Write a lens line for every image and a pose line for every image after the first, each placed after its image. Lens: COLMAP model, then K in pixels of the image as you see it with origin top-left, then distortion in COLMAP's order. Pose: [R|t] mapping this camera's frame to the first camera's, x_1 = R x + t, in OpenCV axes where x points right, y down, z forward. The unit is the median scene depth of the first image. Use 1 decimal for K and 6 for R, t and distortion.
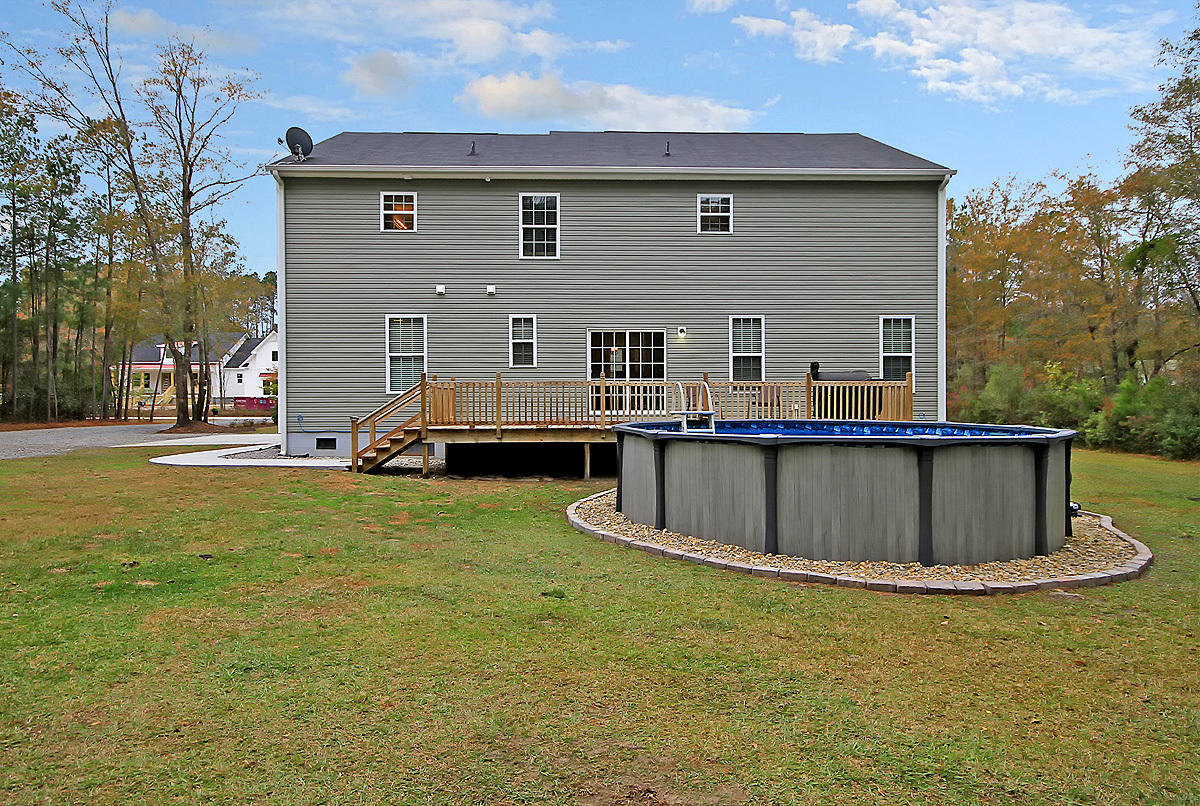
lens RADIAL K [[587.7, 0, 600.0], [0, 587.7, 403.0], [0, 0, 1]] dist [-0.000654, 0.000036]
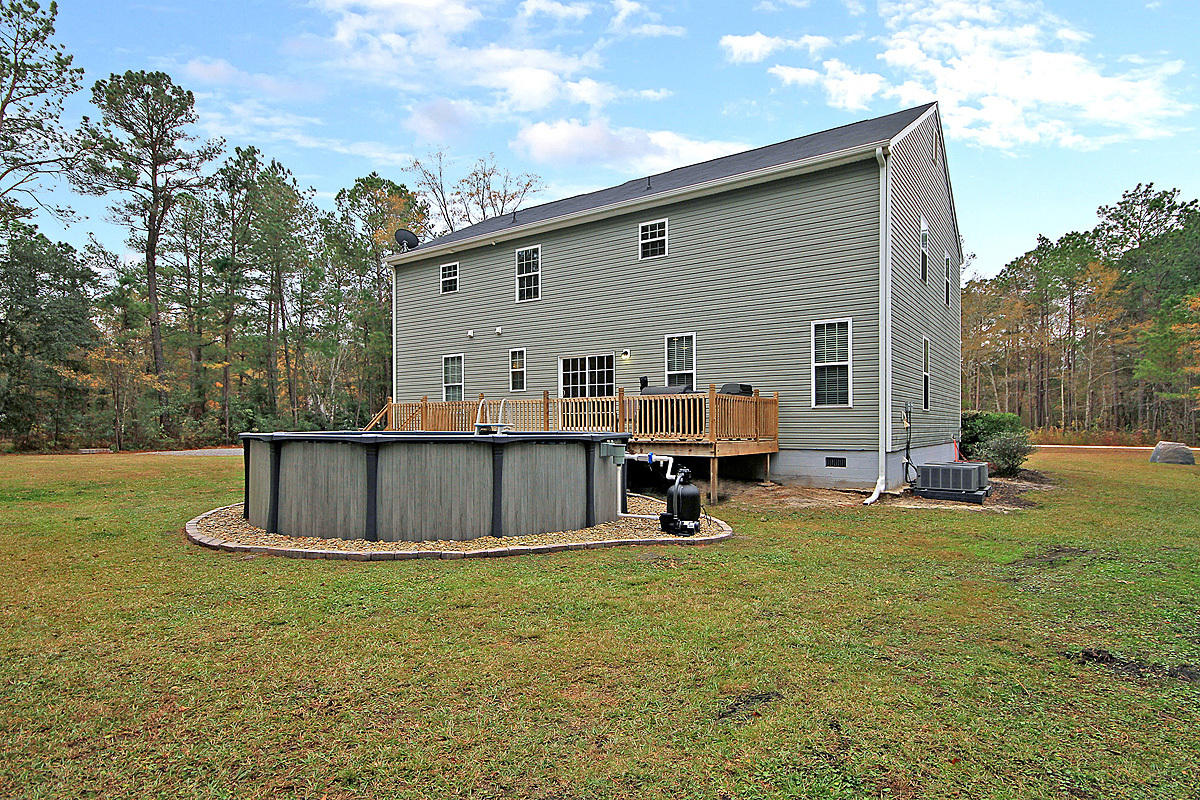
lens RADIAL K [[640.0, 0, 601.9], [0, 640.0, 425.2], [0, 0, 1]] dist [0.004090, -0.000431]
pose [[0.808456, 0.001608, -0.588554, 0.797585], [0.004563, 0.999949, 0.009001, -0.000284], [0.588539, -0.009963, 0.808408, 0.015992]]
